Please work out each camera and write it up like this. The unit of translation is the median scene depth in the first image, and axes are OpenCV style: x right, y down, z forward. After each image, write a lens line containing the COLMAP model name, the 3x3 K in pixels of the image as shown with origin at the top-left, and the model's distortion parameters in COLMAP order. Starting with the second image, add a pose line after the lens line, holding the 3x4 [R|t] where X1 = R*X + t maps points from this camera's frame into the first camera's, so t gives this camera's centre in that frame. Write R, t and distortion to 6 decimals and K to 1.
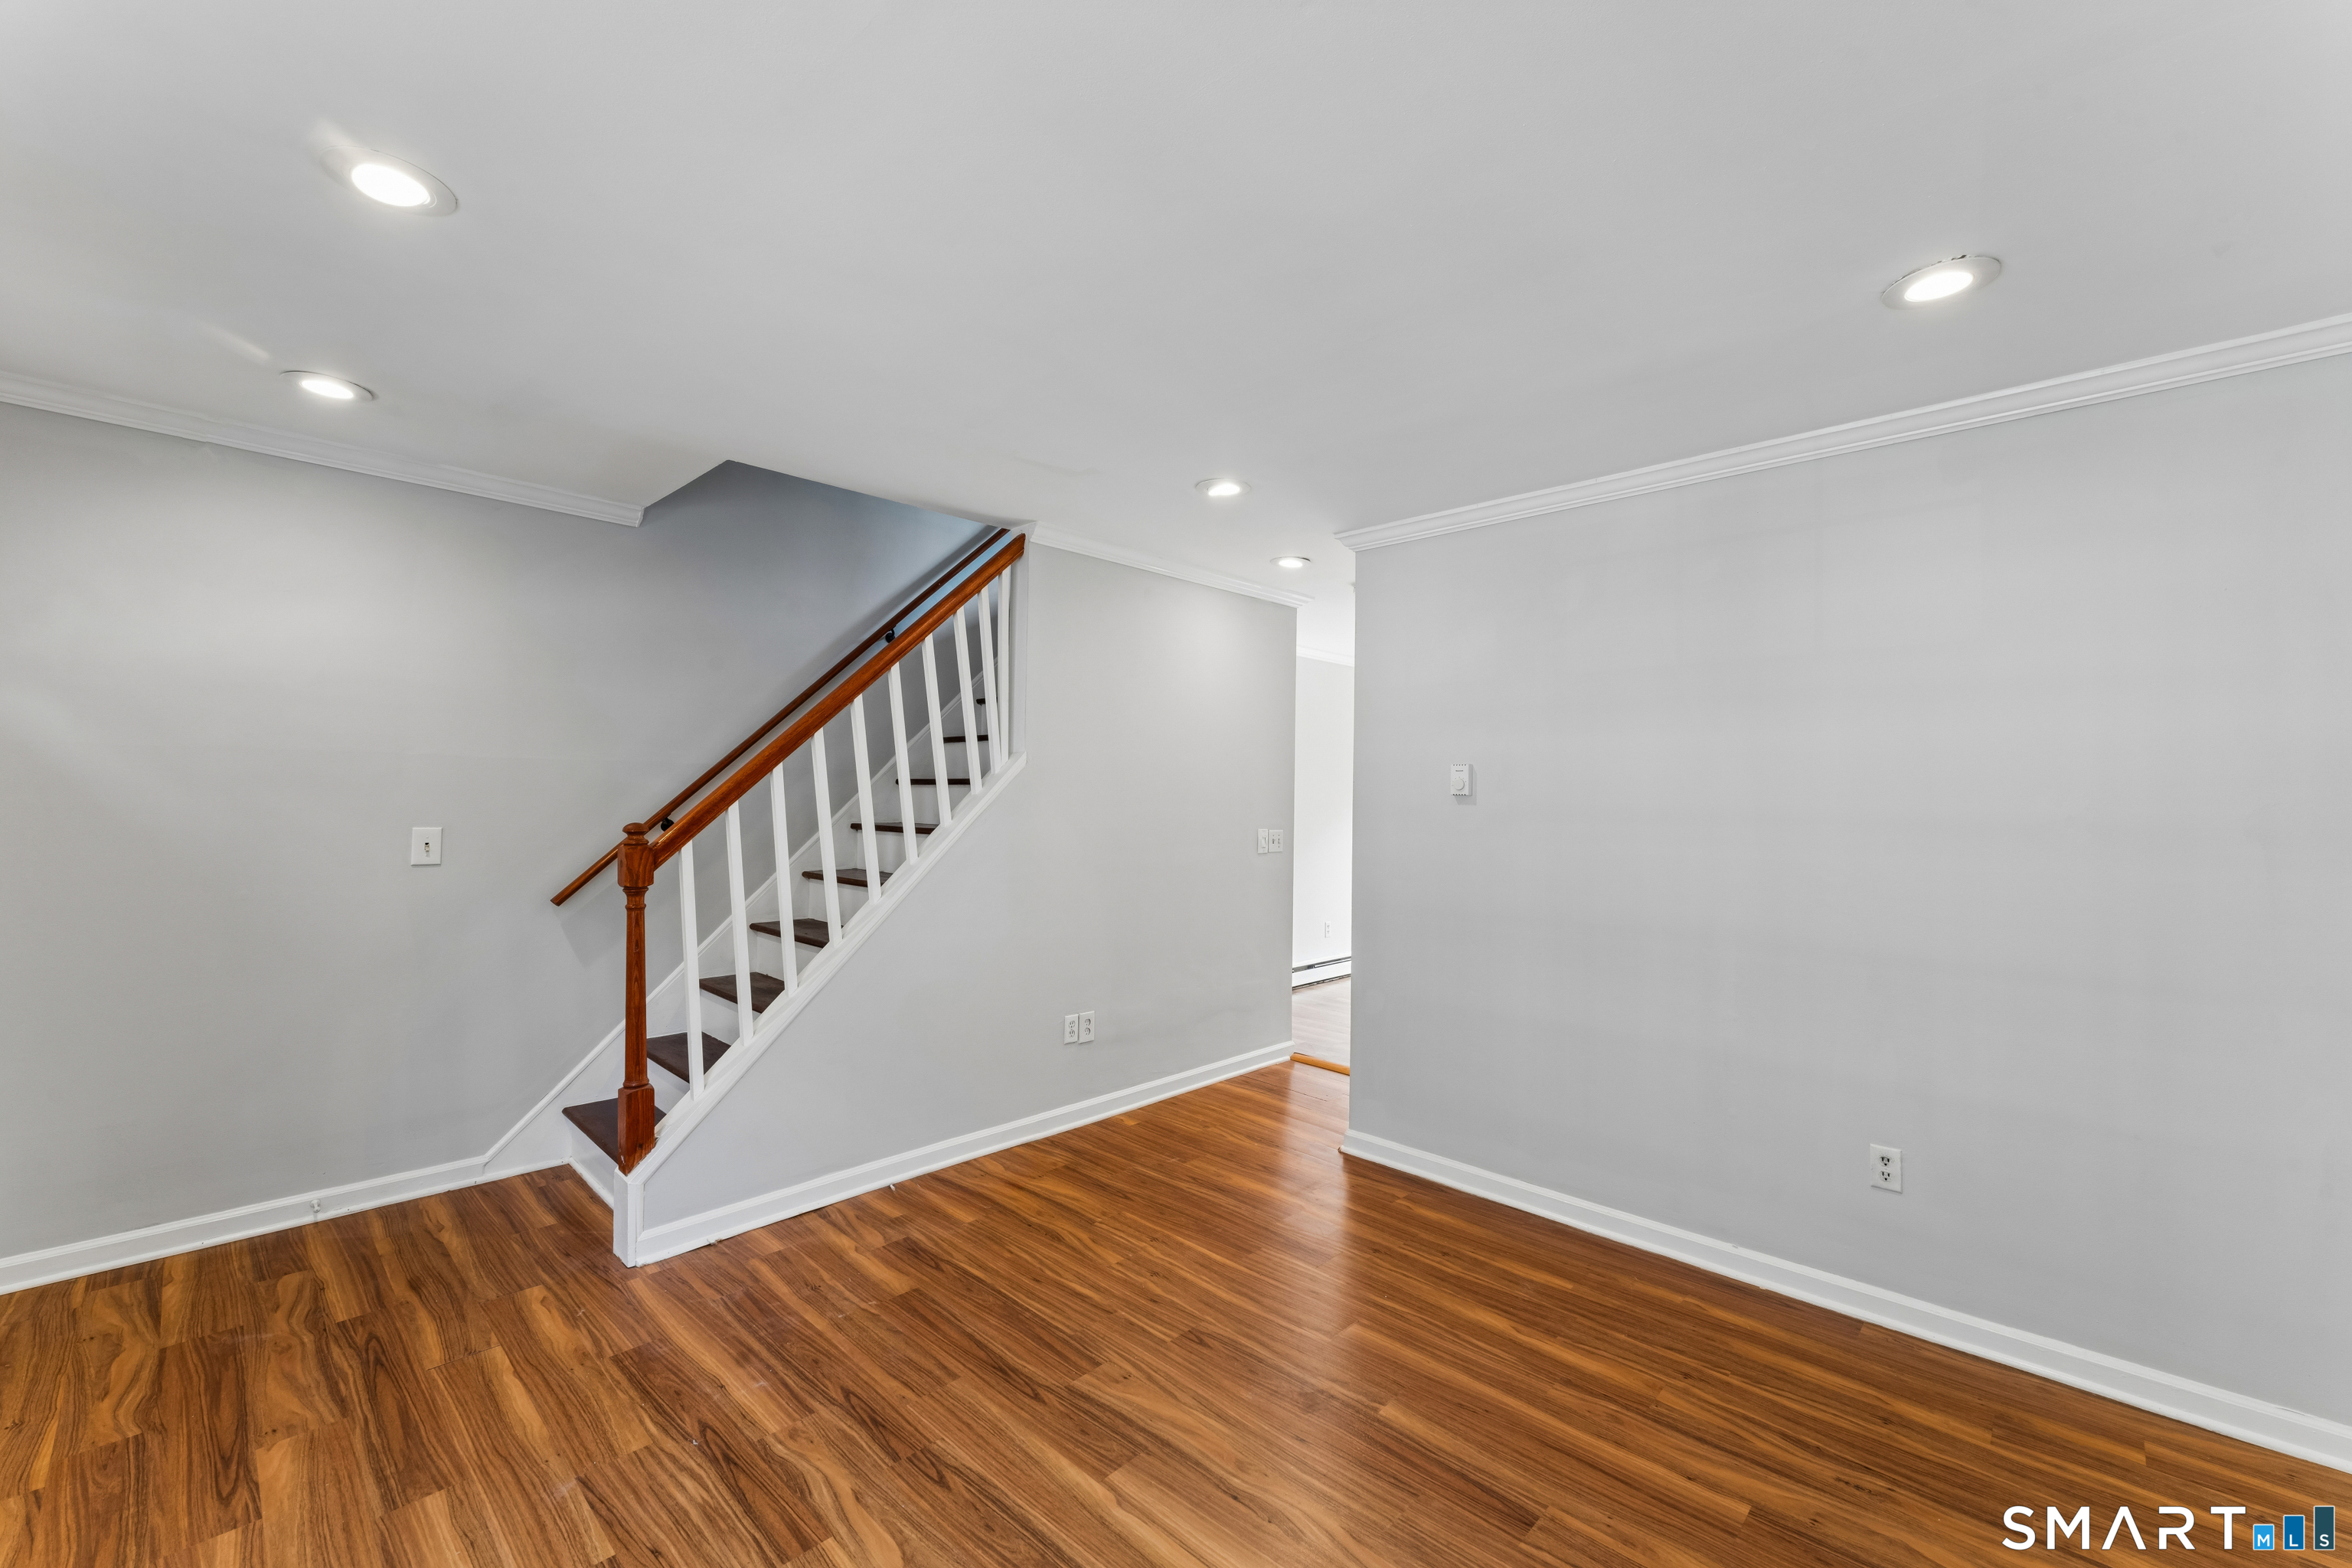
lens RADIAL K [[950.1, 0, 1184.4], [0, 950.1, 785.8], [0, 0, 1]] dist [-0.000751, 0.000043]
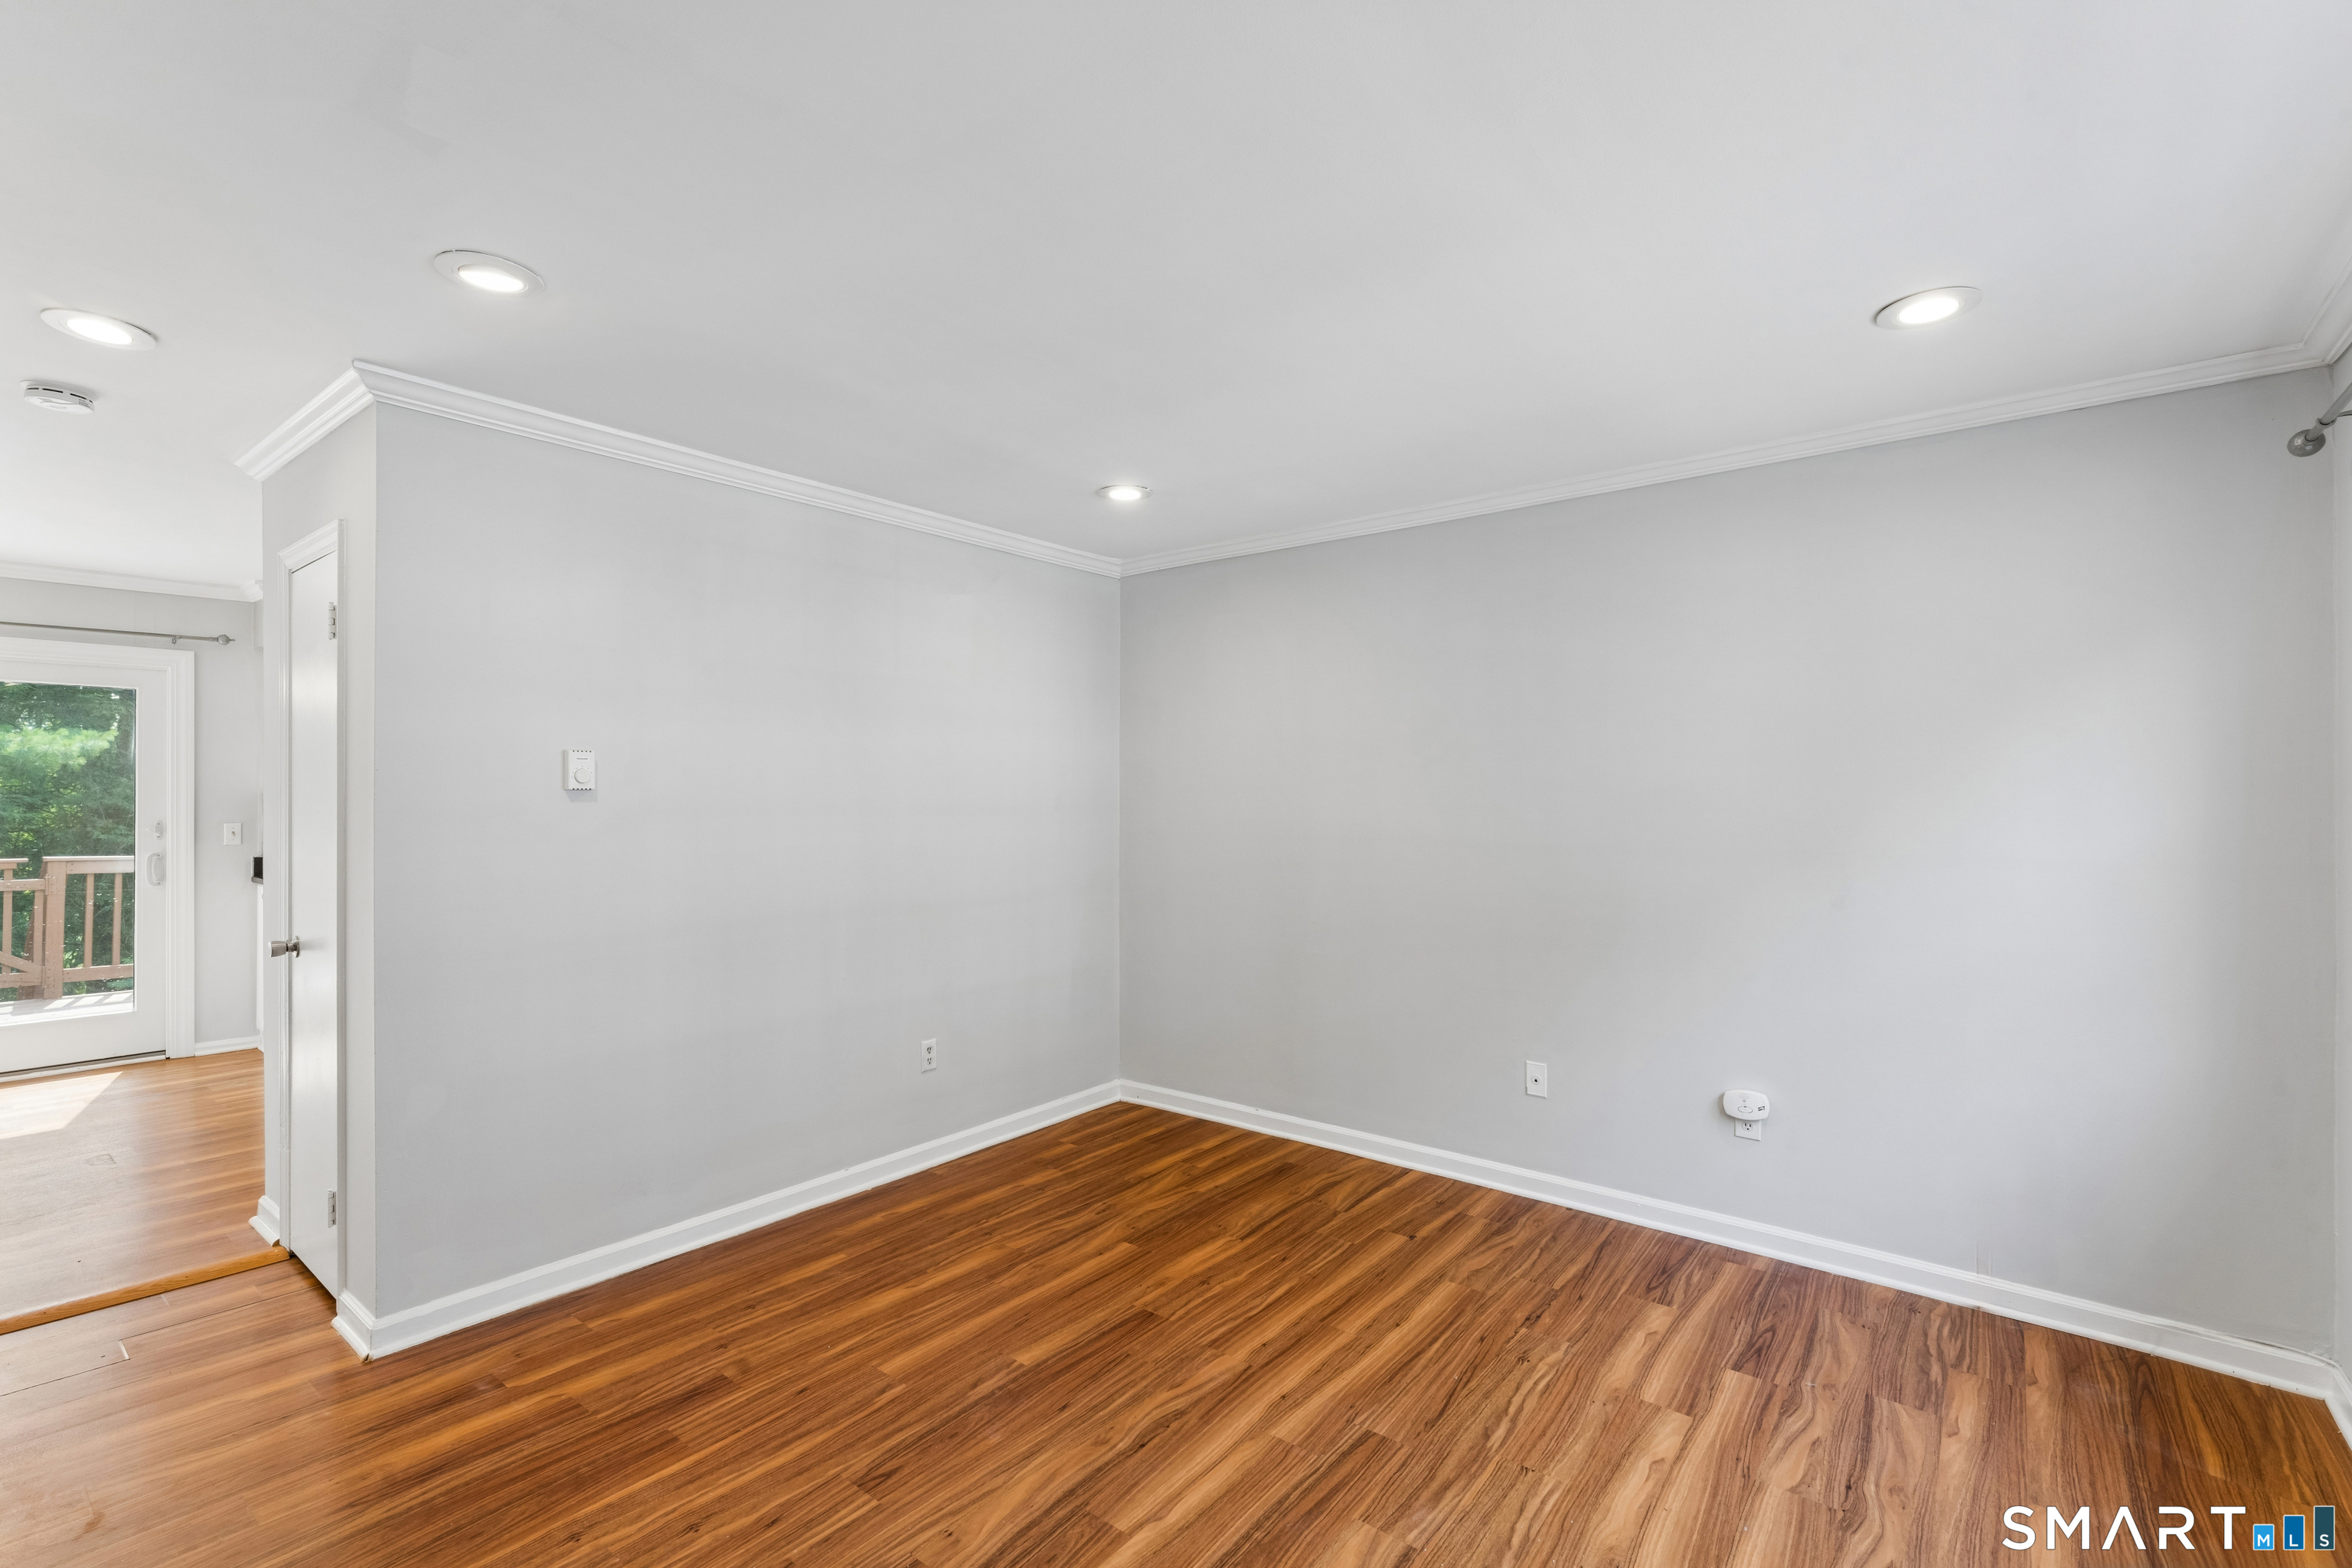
lens RADIAL K [[1031.9, 0, 1175.9], [0, 1031.9, 796.0], [0, 0, 1]] dist [0.001181, -0.000112]
pose [[-0.089503, -0.013891, 0.995890, -0.792488], [-0.014798, 0.999811, 0.012616, -0.004587], [-0.995877, -0.013608, -0.089692, 0.767933]]
